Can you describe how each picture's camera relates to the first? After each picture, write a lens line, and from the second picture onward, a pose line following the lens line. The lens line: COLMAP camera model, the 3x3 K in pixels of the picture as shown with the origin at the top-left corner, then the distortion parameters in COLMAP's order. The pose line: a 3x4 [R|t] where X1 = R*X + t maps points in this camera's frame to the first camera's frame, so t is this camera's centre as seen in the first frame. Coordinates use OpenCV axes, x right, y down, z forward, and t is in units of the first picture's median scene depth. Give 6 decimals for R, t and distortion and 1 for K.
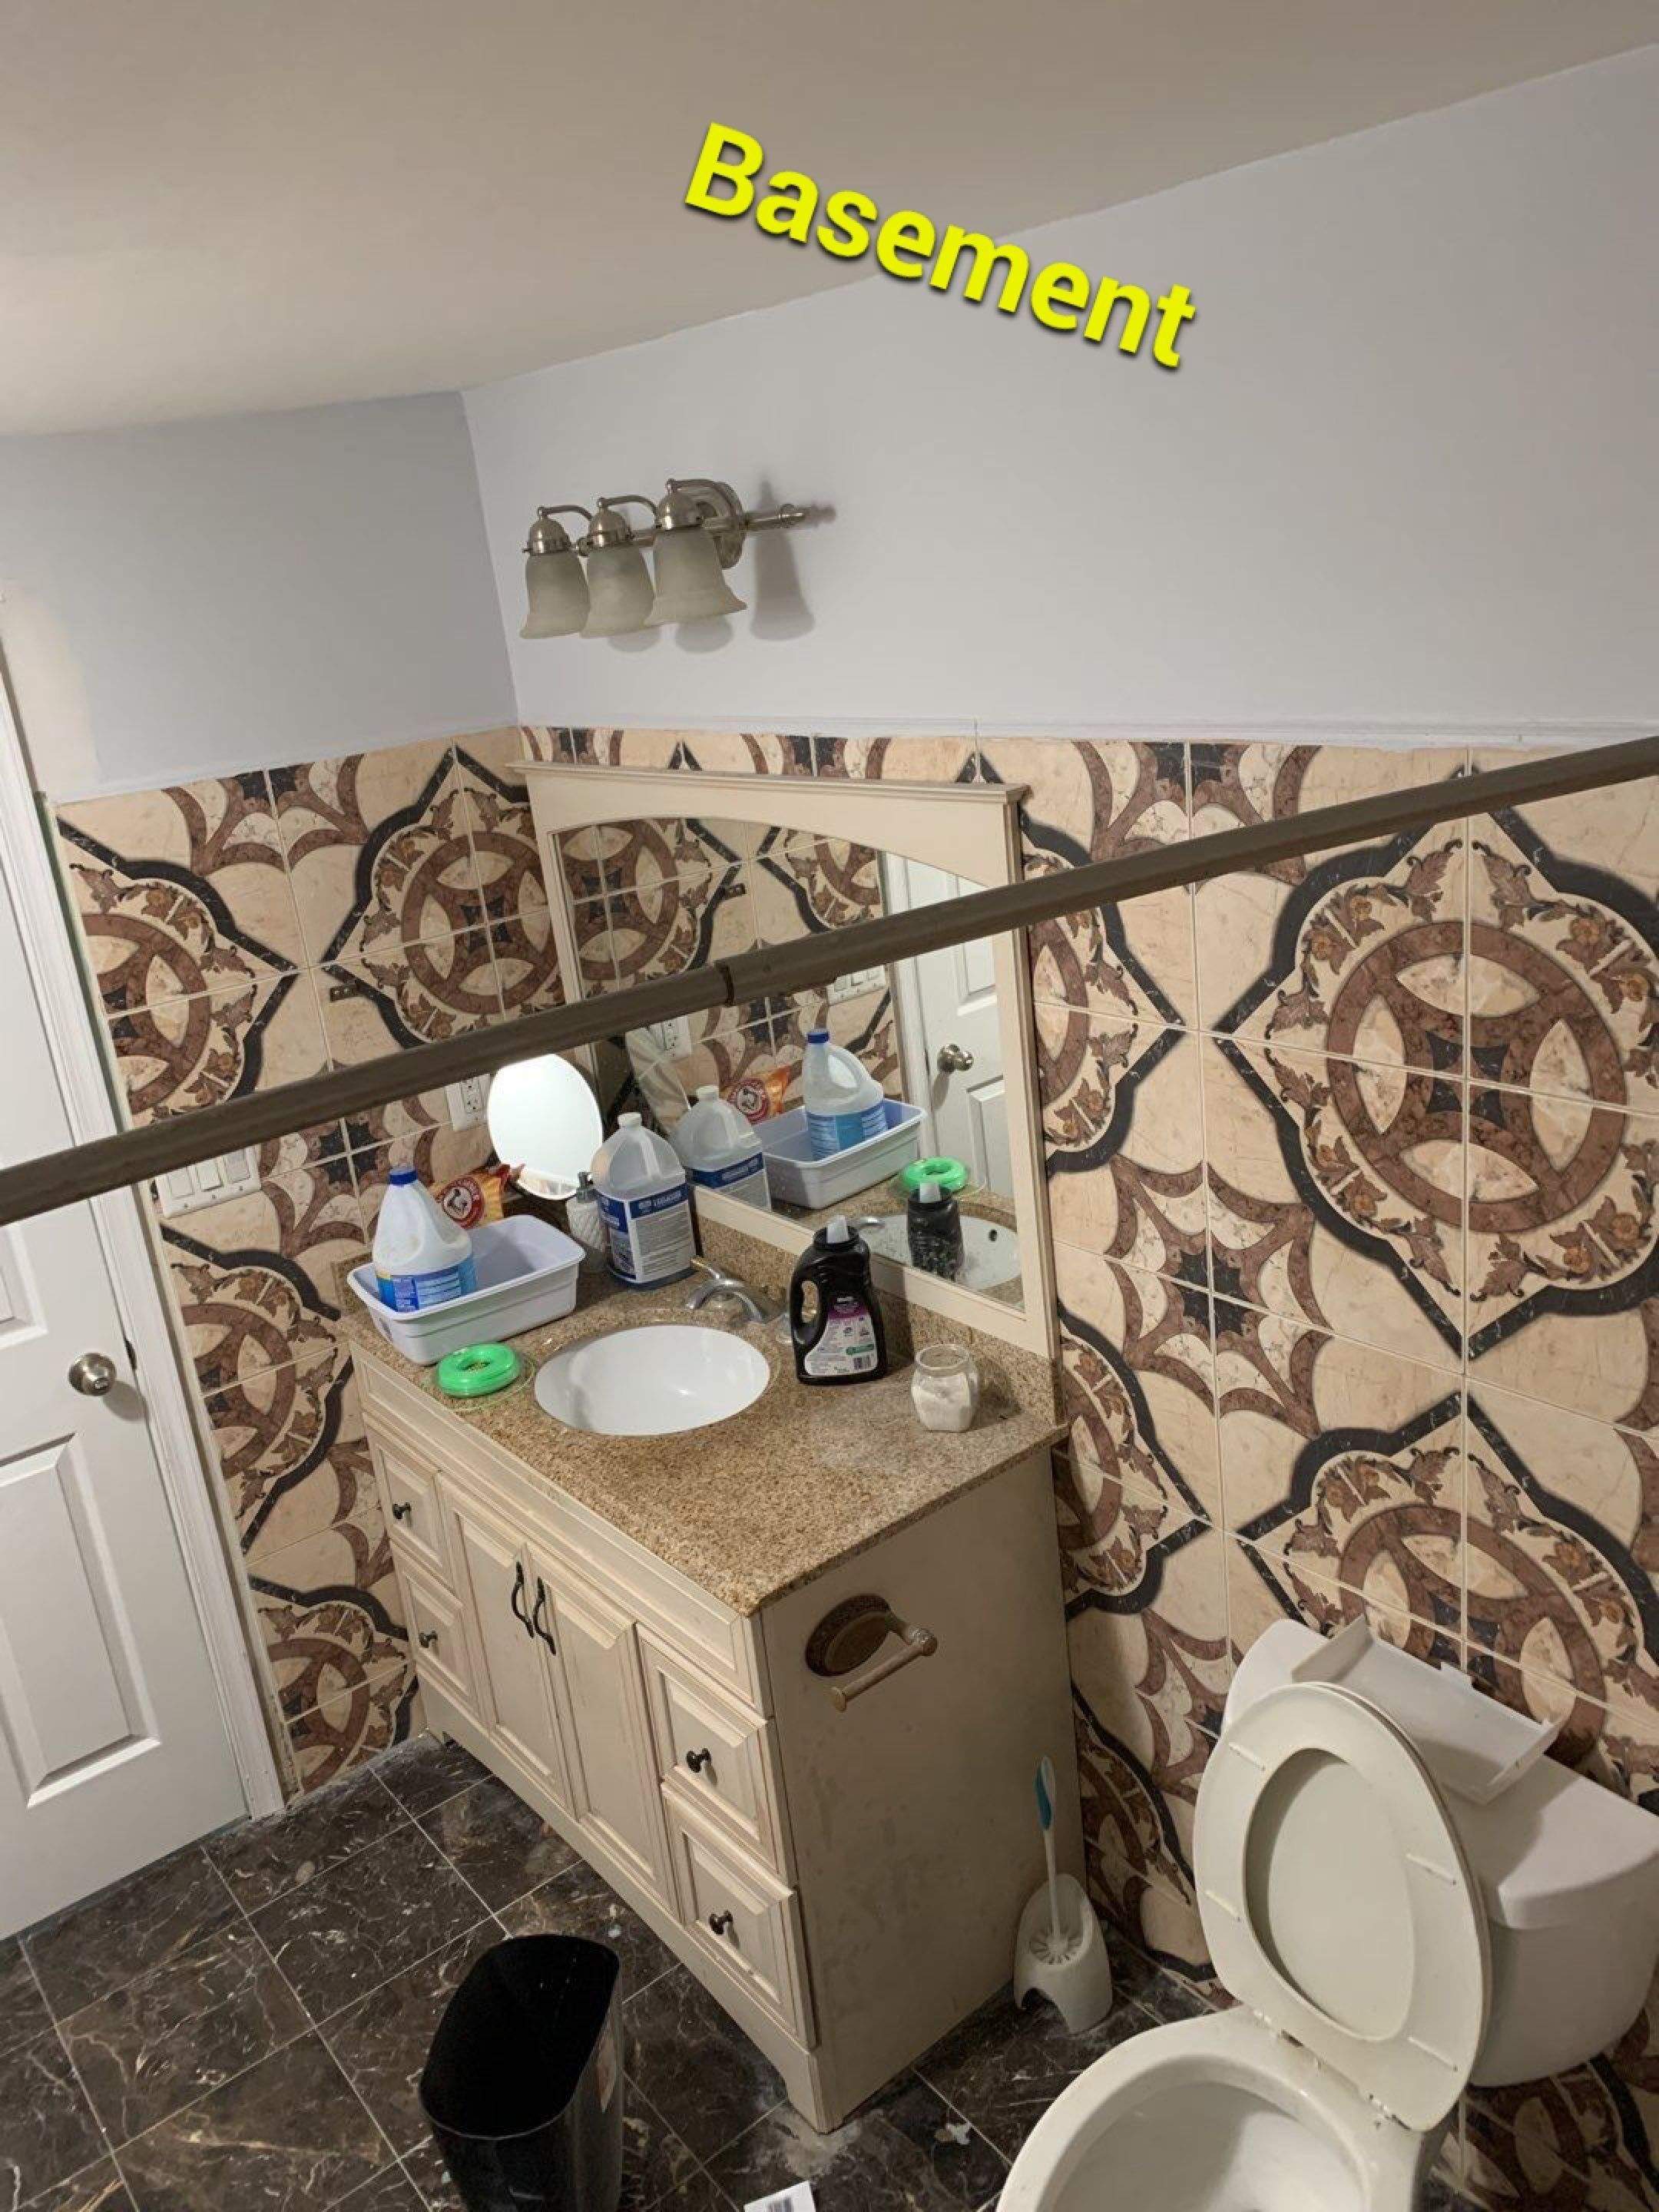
lens RADIAL K [[1671.8, 0, 820.0], [0, 1671.8, 1096.4], [0, 0, 1]] dist [0.036309, -0.029677]
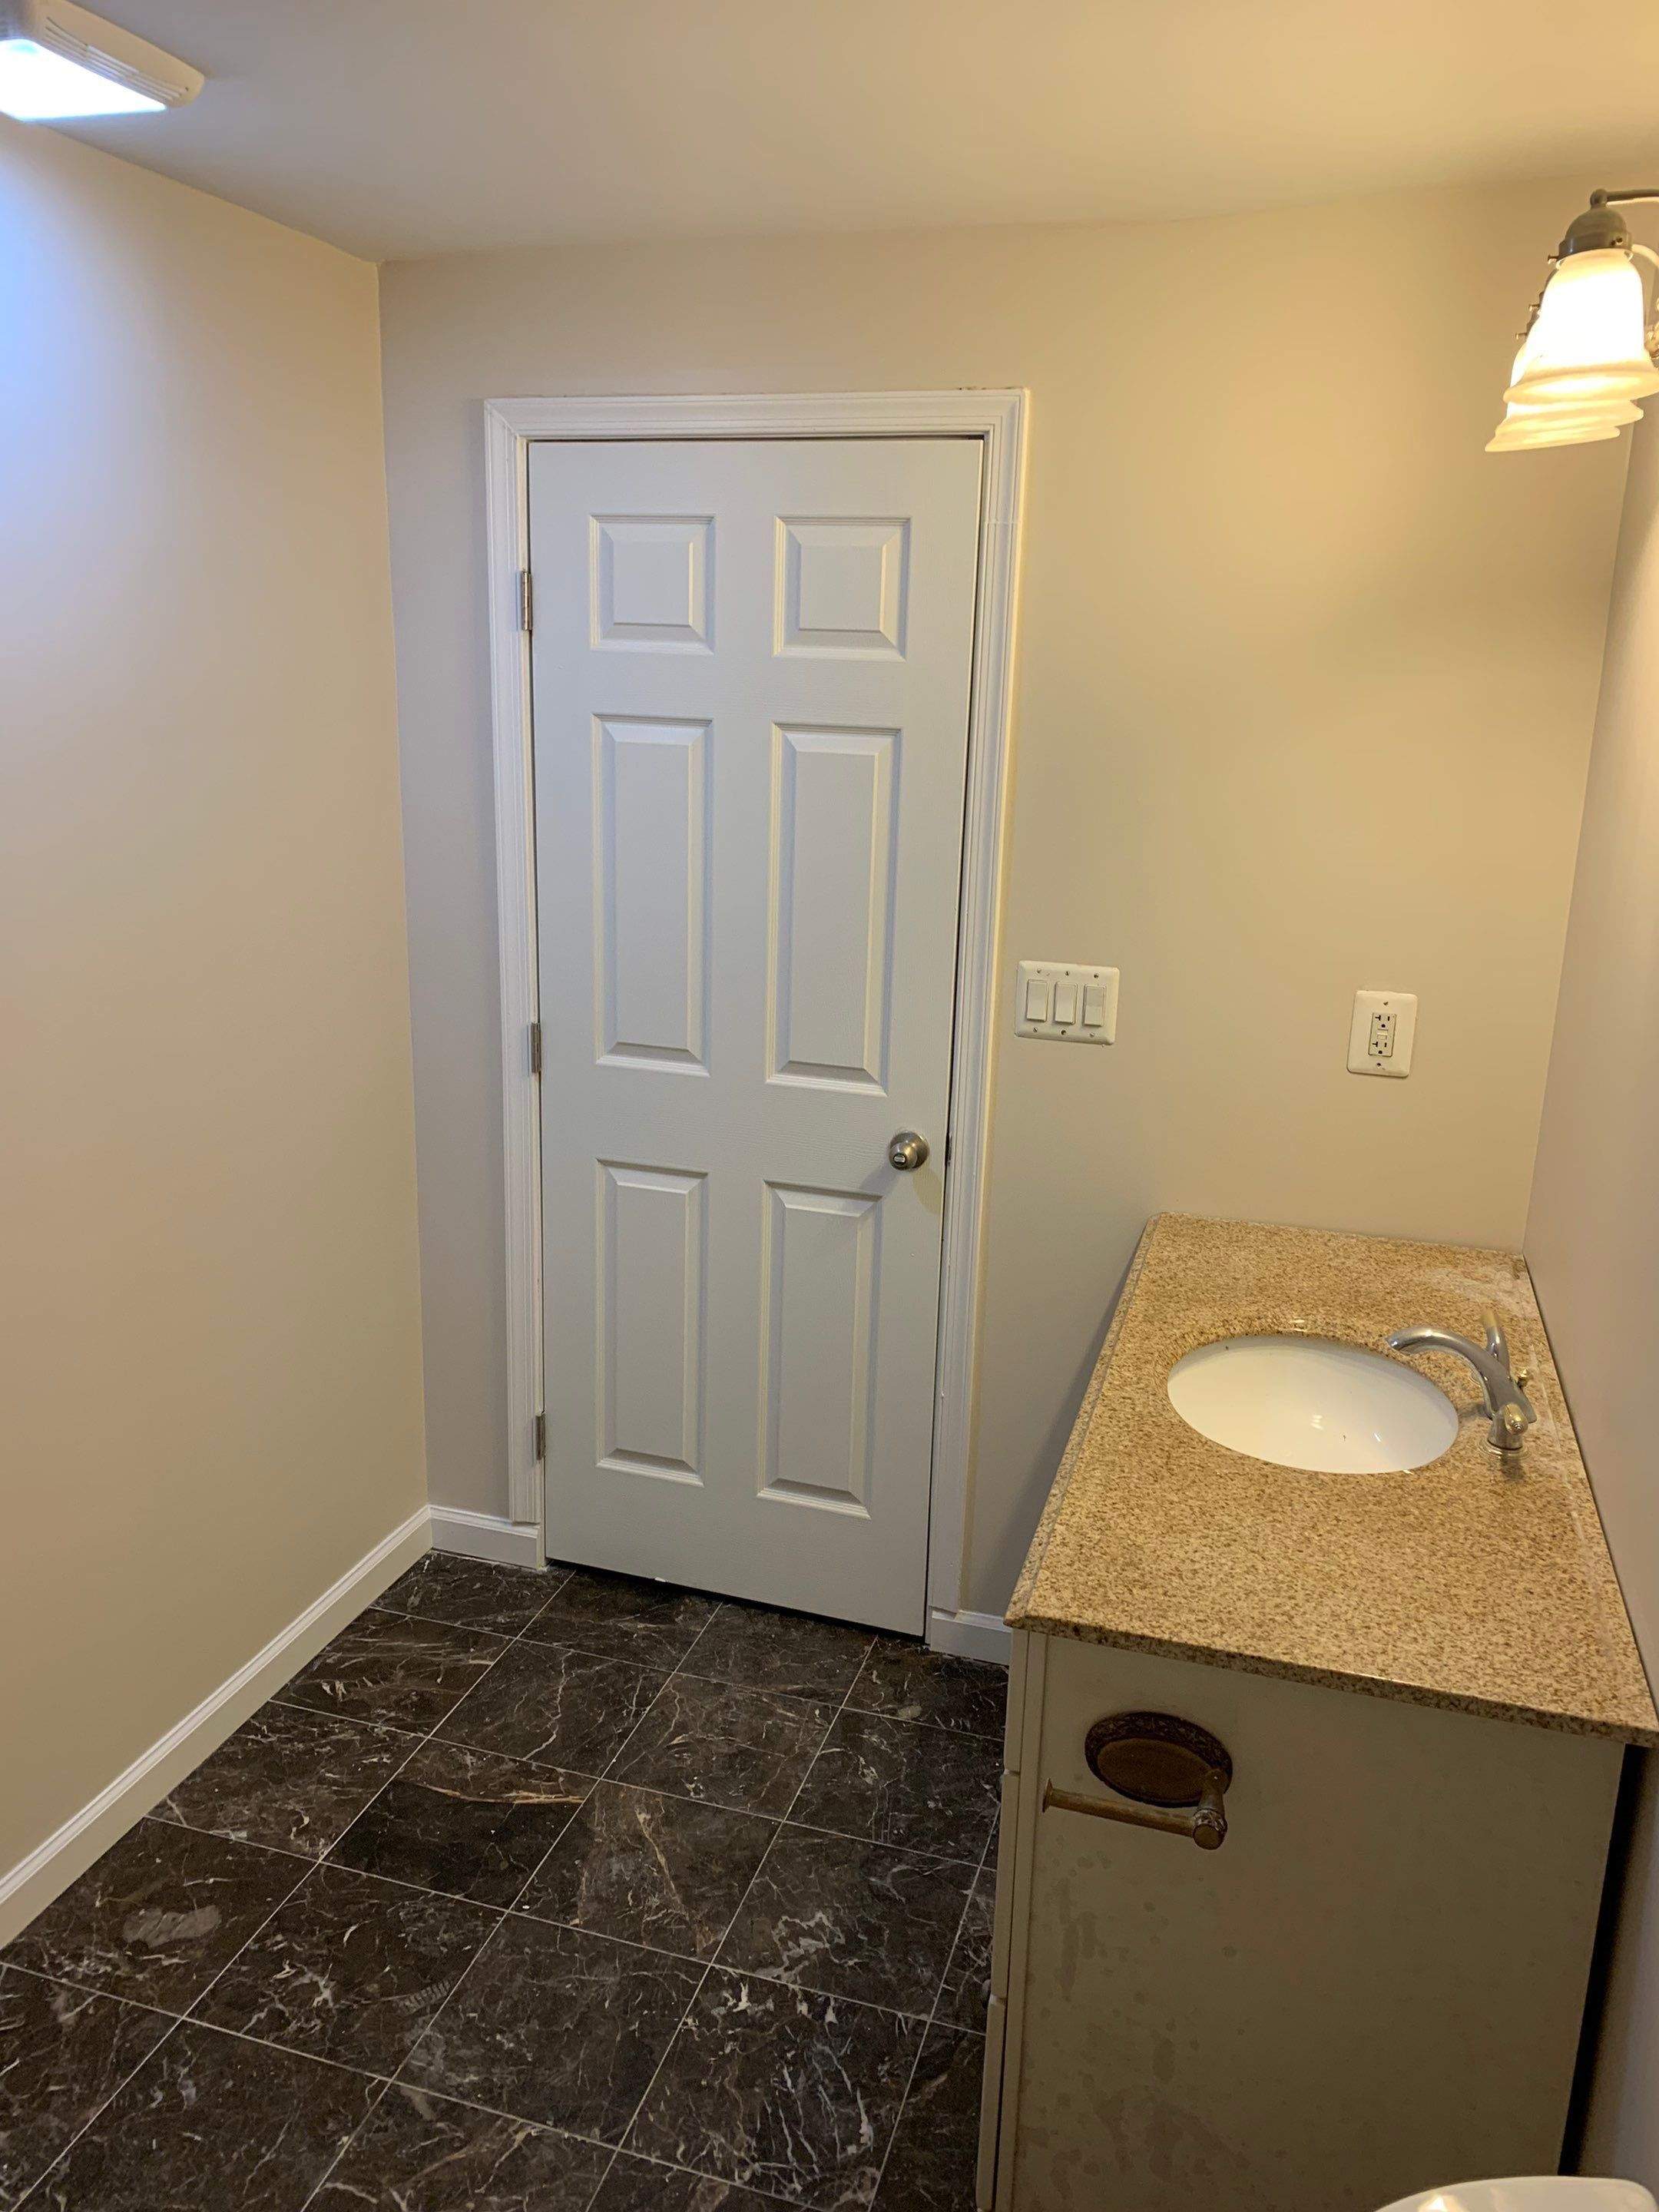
lens RADIAL K [[1671.8, 0, 828.6], [0, 1671.8, 1091.6], [0, 0, 1]] dist [0.036309, -0.029677]
pose [[0.558863, 0.323574, -0.763526, 0.455206], [-0.337563, 0.929763, 0.146945, -0.006965], [0.757445, 0.175616, 0.628837, 0.433008]]
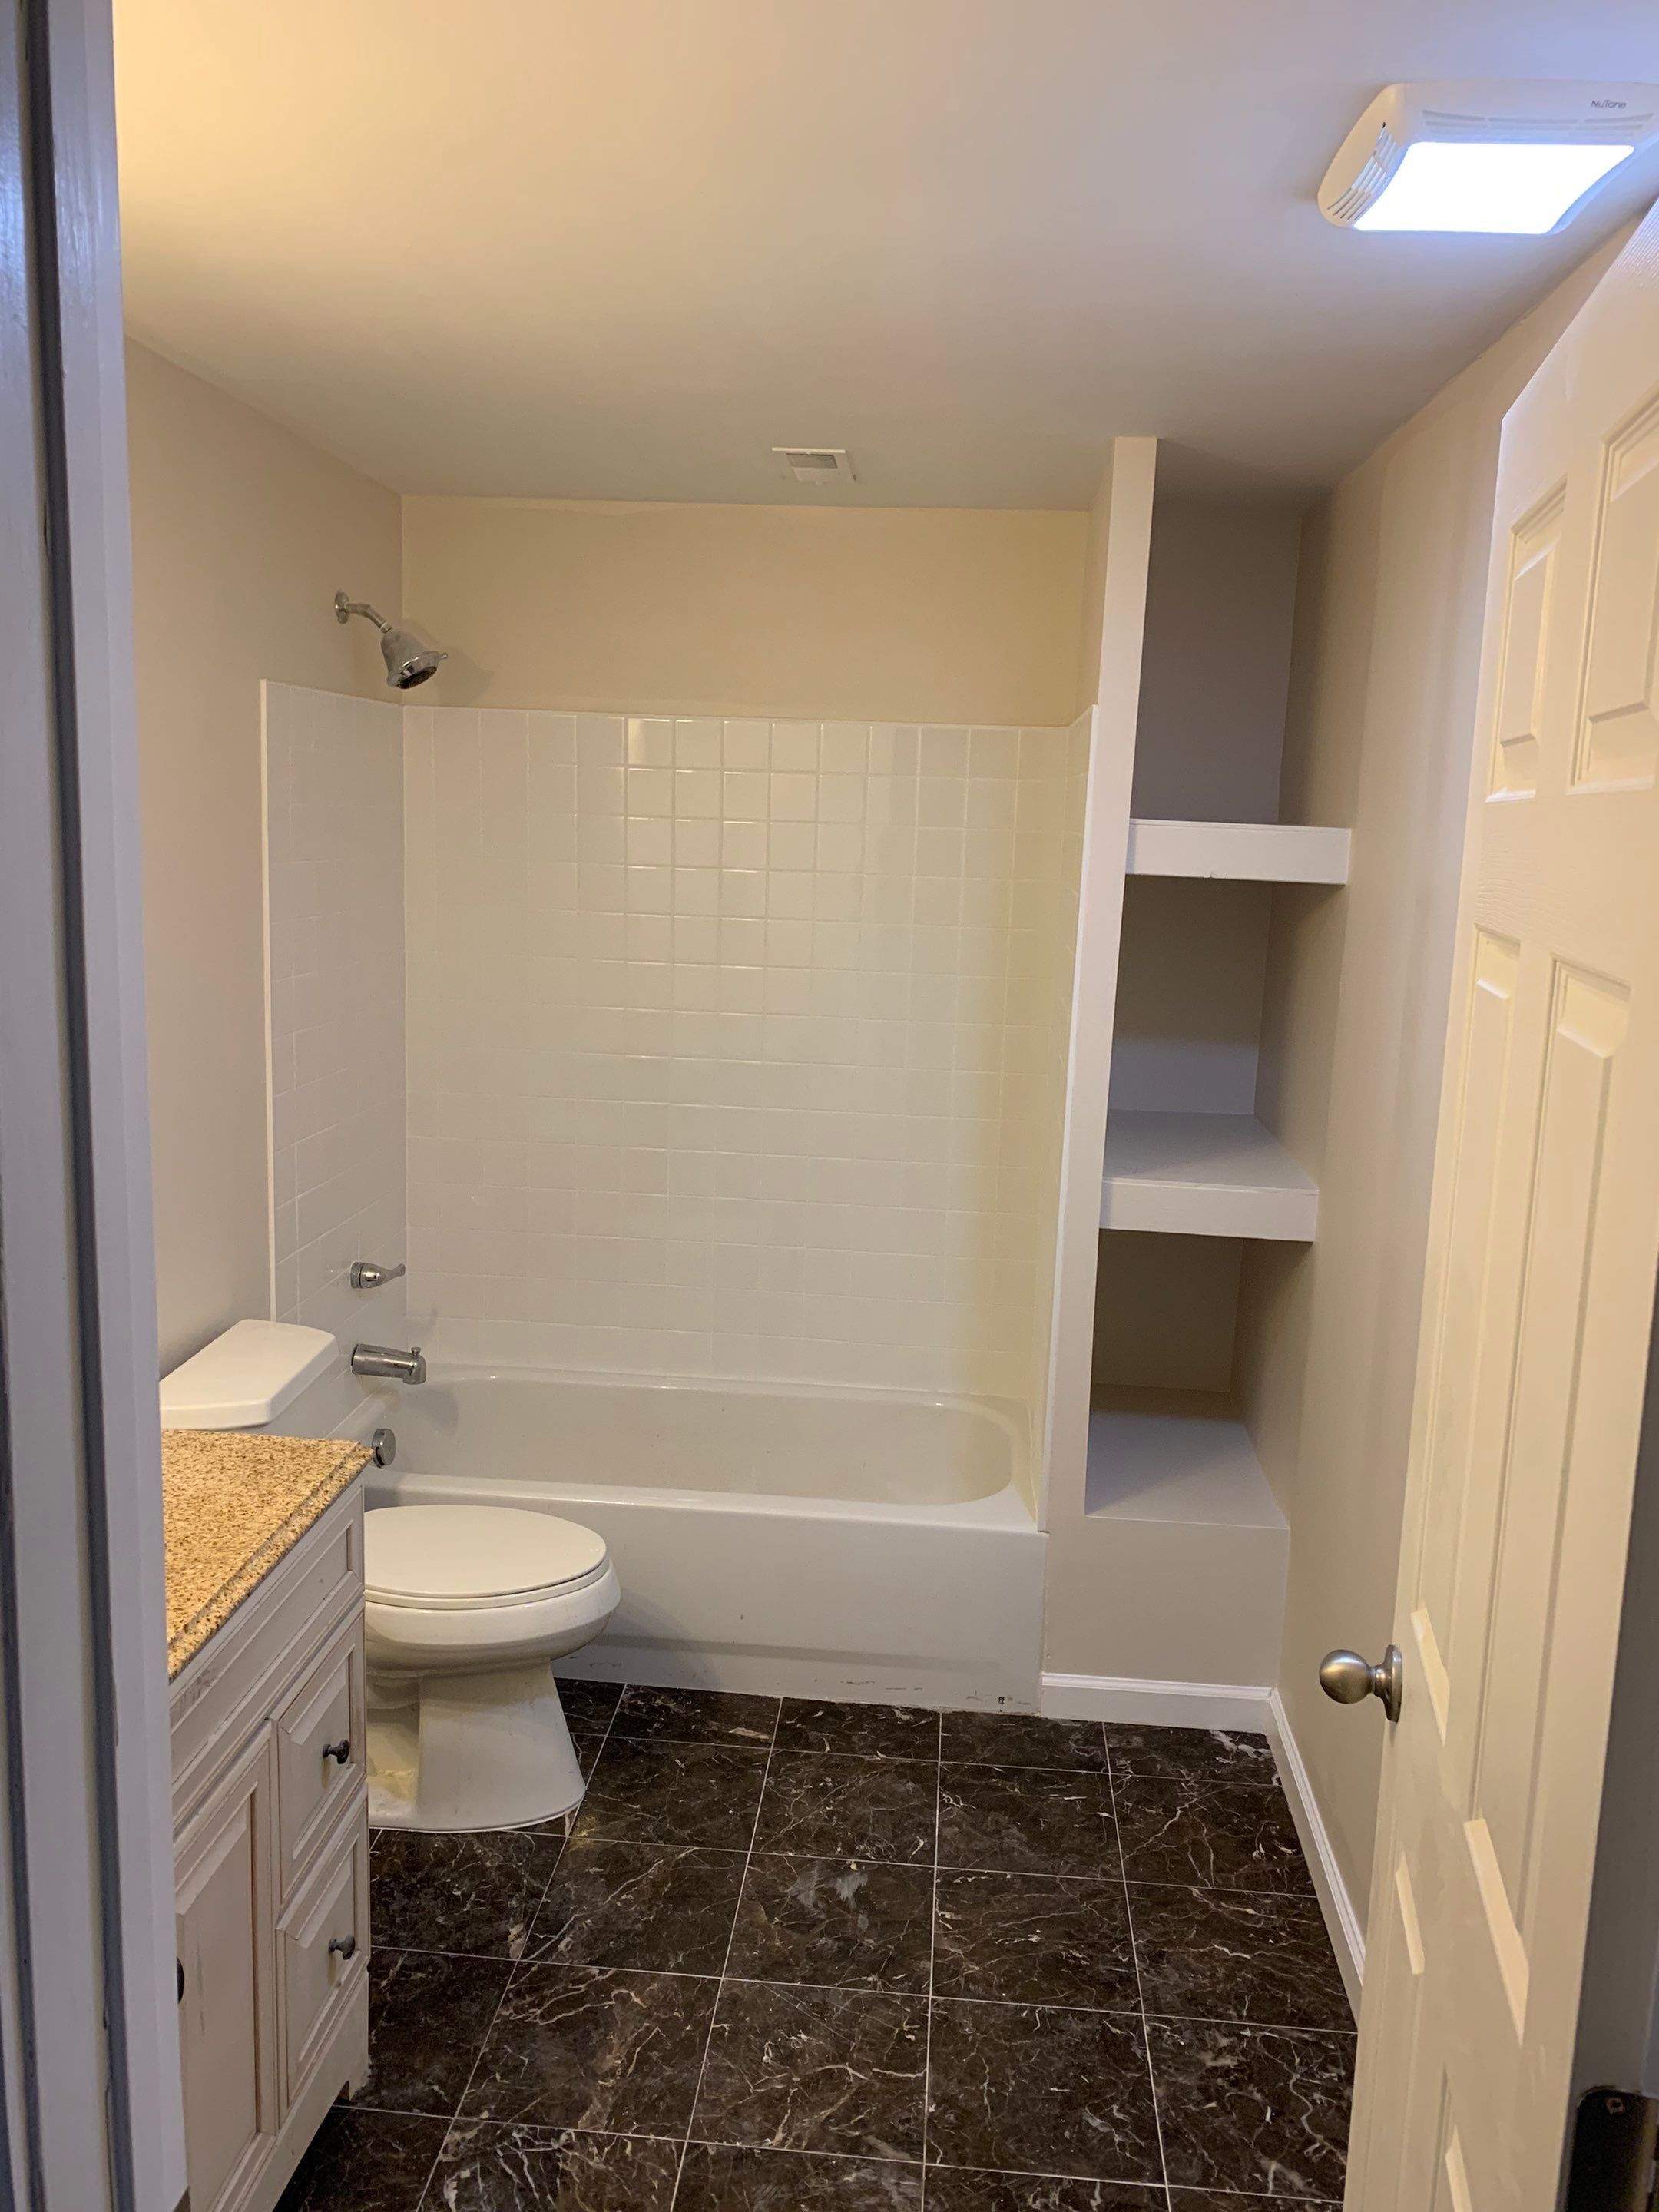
lens RADIAL K [[1671.8, 0, 830.7], [0, 1671.8, 1110.3], [0, 0, 1]] dist [0.036309, -0.029677]
pose [[-0.725279, -0.032636, 0.687681, -1.041607], [0.259856, 0.912012, 0.317346, -0.166656], [-0.637531, 0.408863, -0.652982, 1.509953]]
